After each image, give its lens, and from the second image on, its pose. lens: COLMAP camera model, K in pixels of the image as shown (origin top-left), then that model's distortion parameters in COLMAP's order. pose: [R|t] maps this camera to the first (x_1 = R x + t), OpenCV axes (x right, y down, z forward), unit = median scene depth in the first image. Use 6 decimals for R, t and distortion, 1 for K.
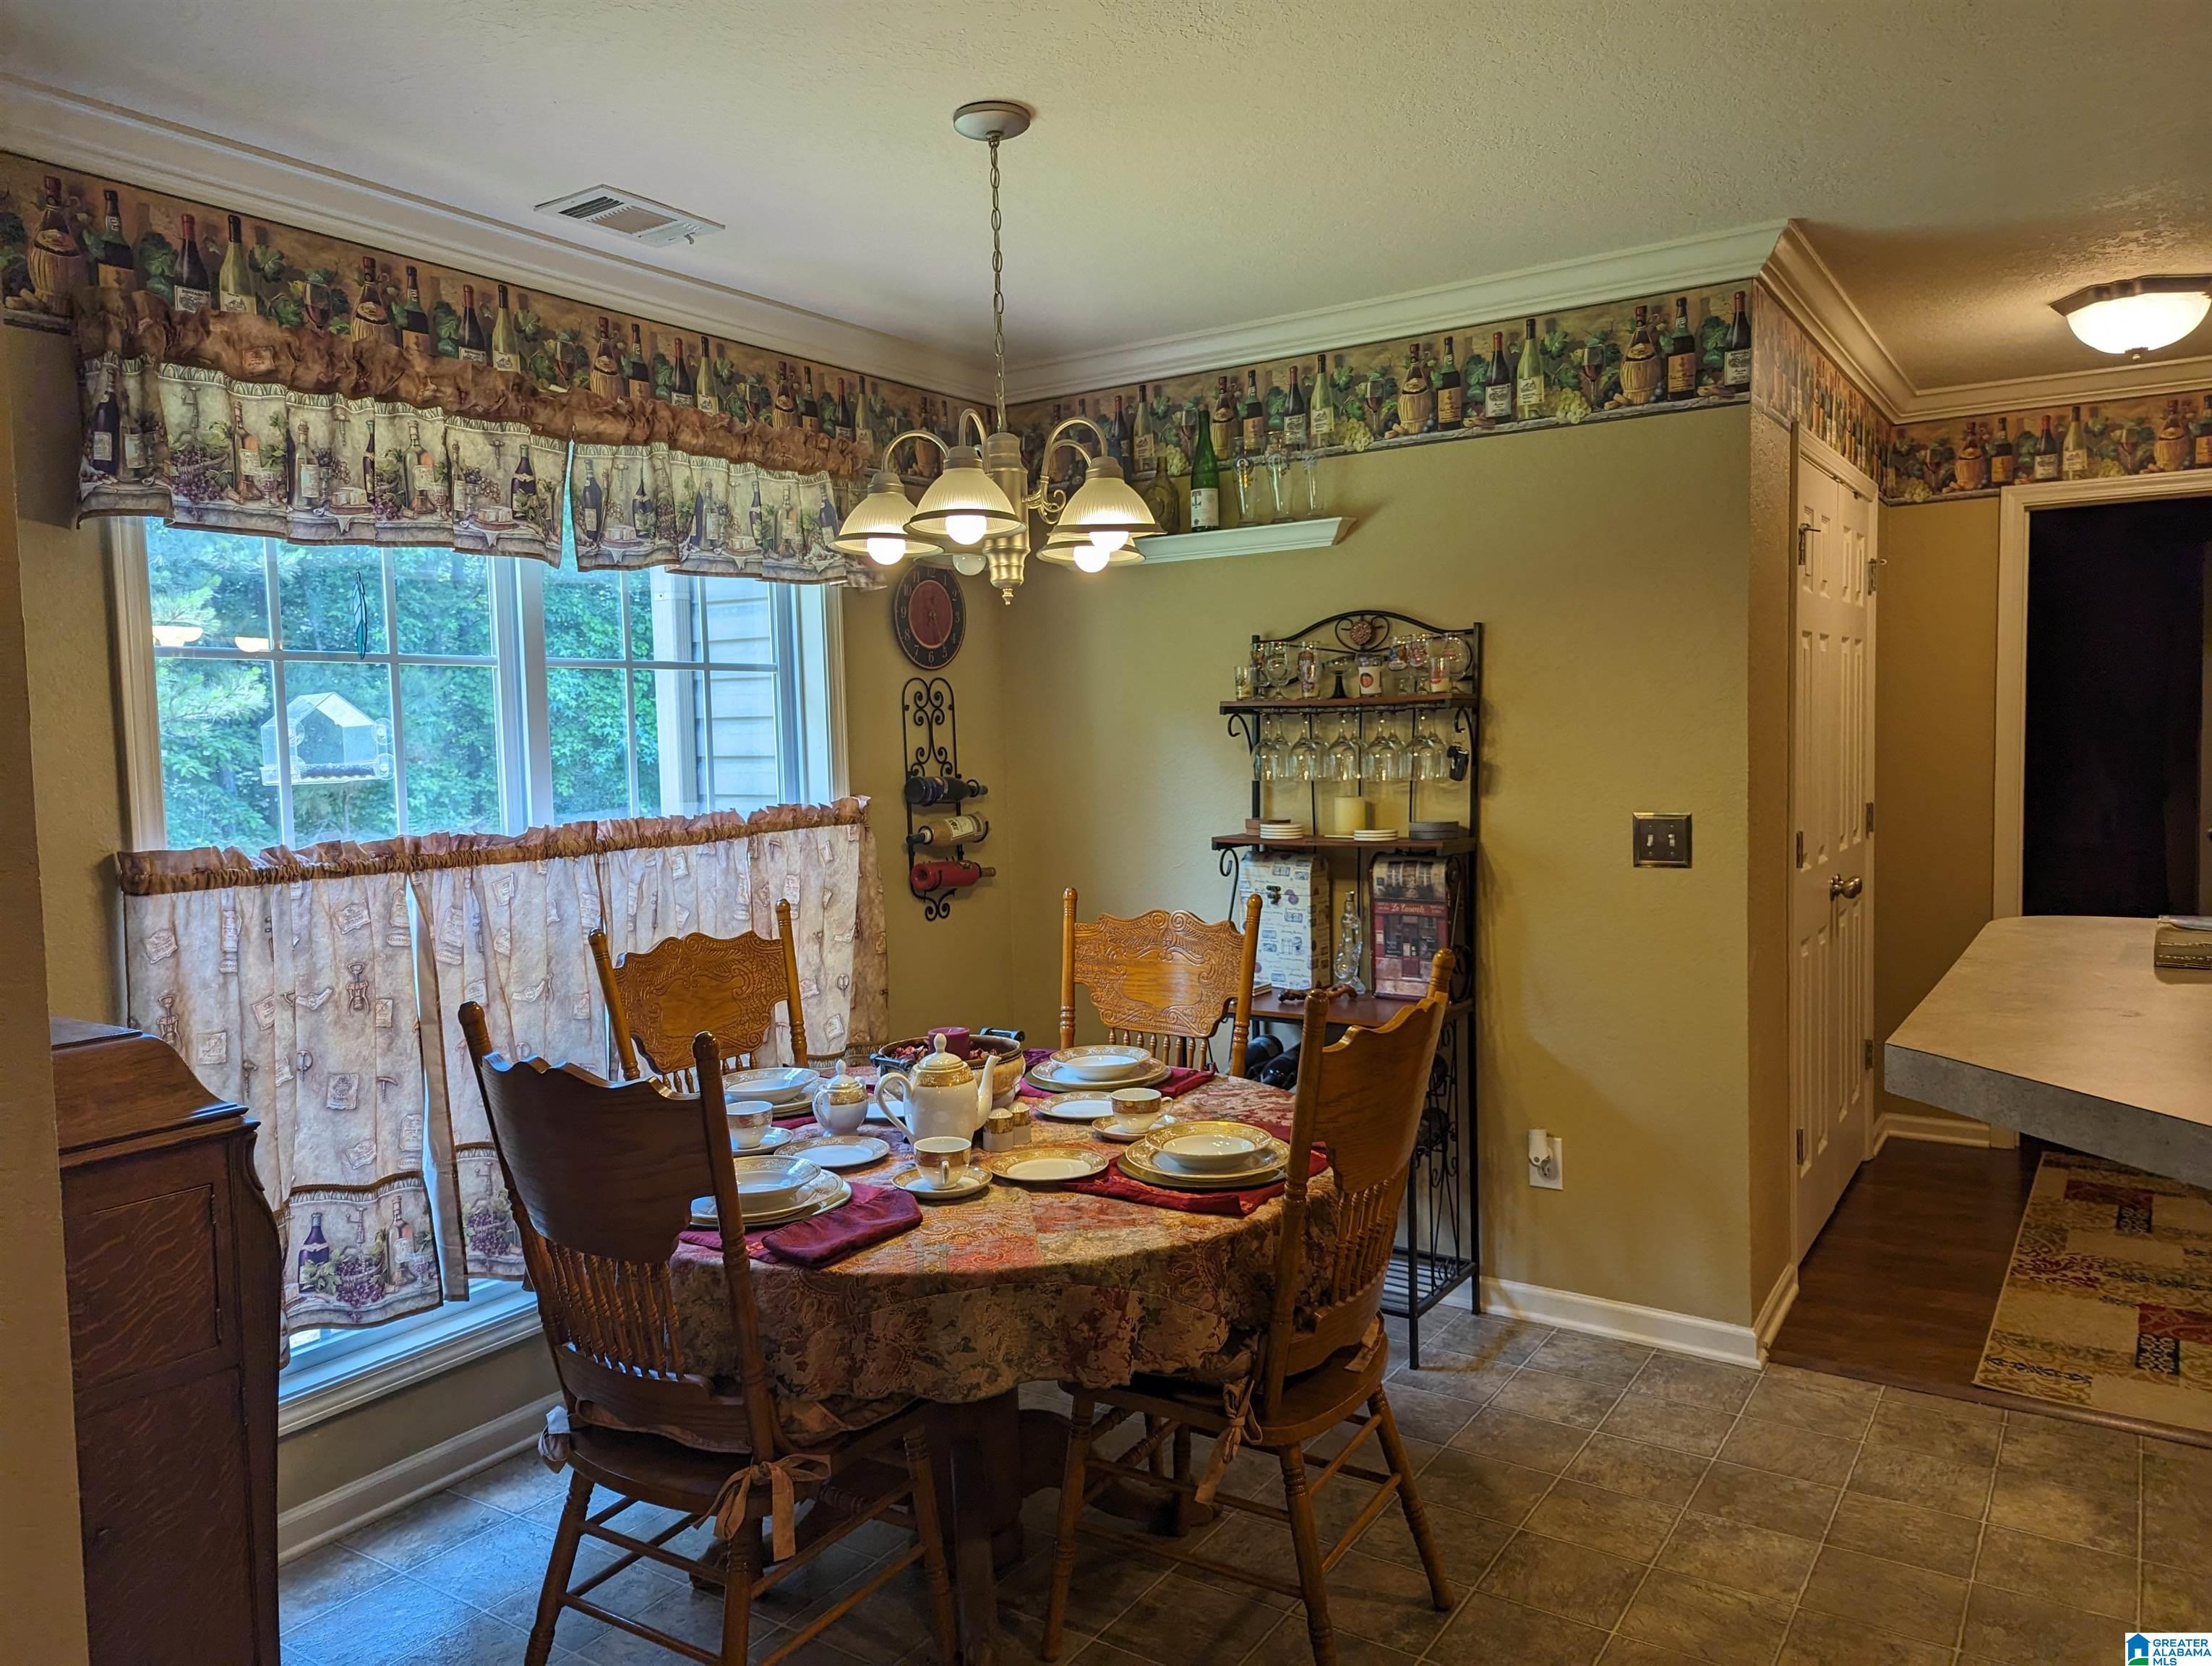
lens RADIAL K [[1559.0, 0, 1099.2], [0, 1559.0, 829.0], [0, 0, 1]] dist [0.060489, -0.058130]
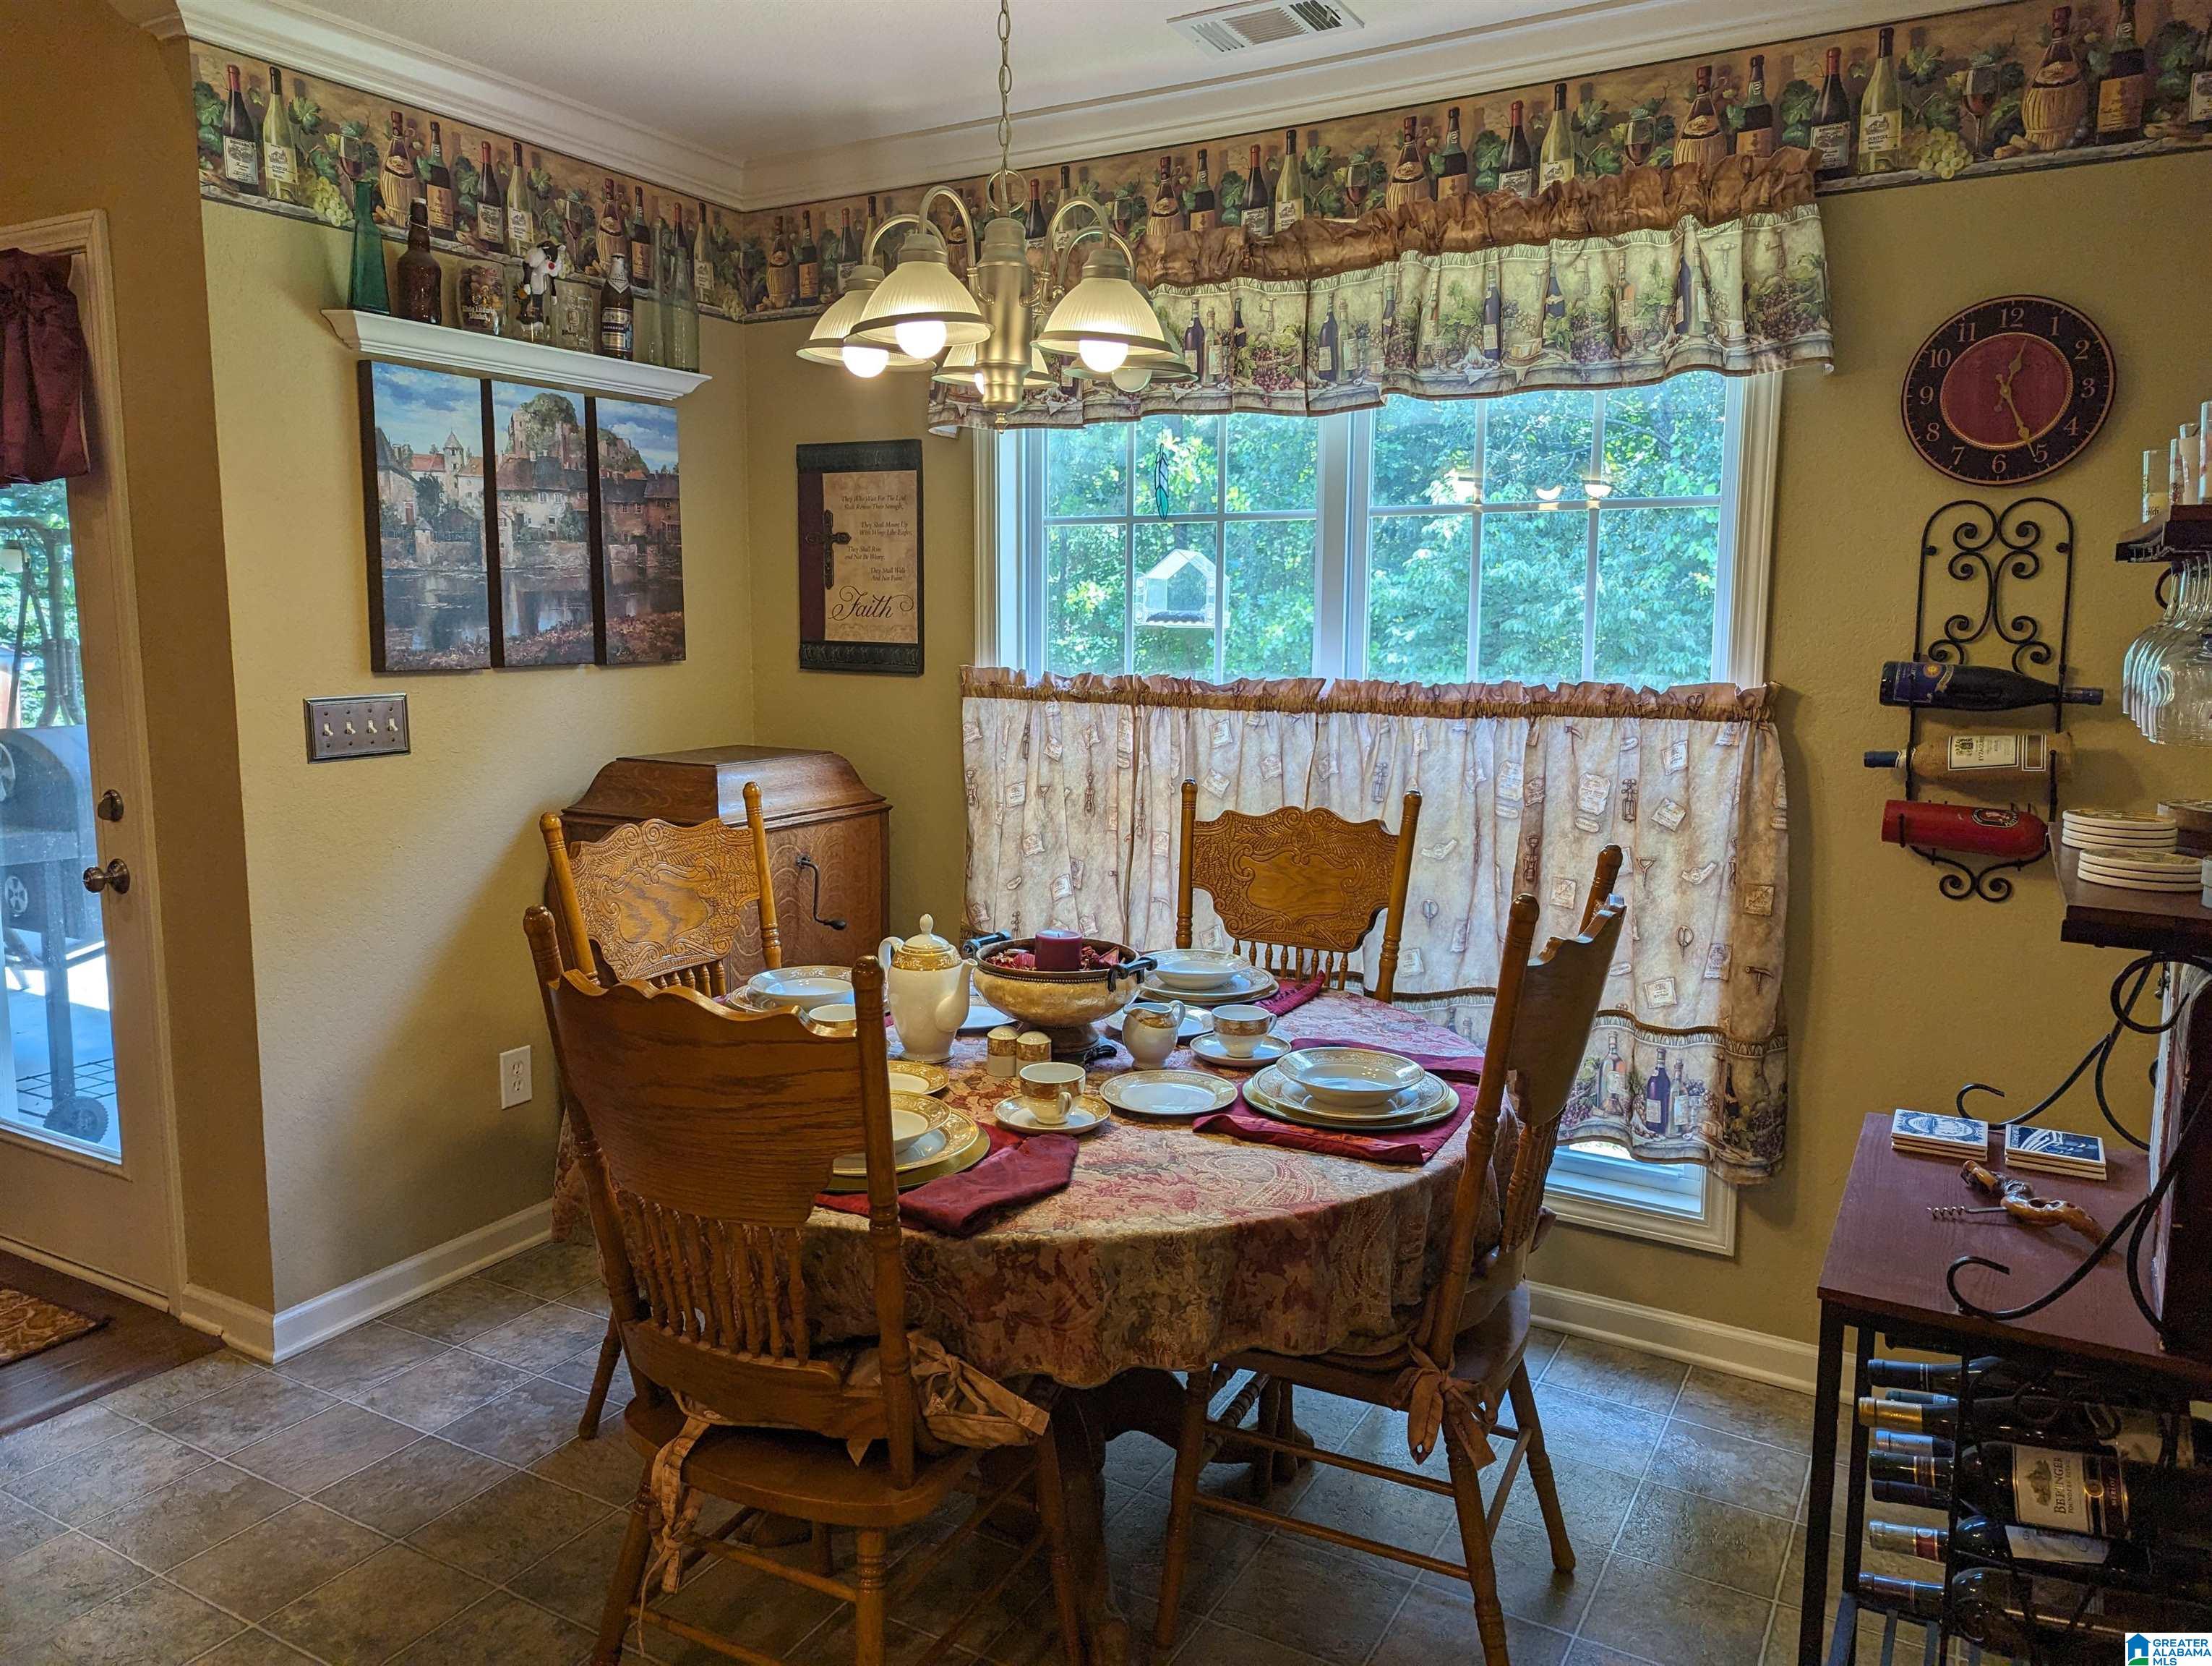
lens RADIAL K [[1559.0, 0, 1107.9], [0, 1559.0, 809.6], [0, 0, 1]] dist [0.060489, -0.058130]
pose [[0.061350, 0.151966, -0.986480, 0.687174], [-0.069990, 0.986564, 0.147626, -0.063537], [0.995659, 0.059987, 0.071161, 0.877852]]
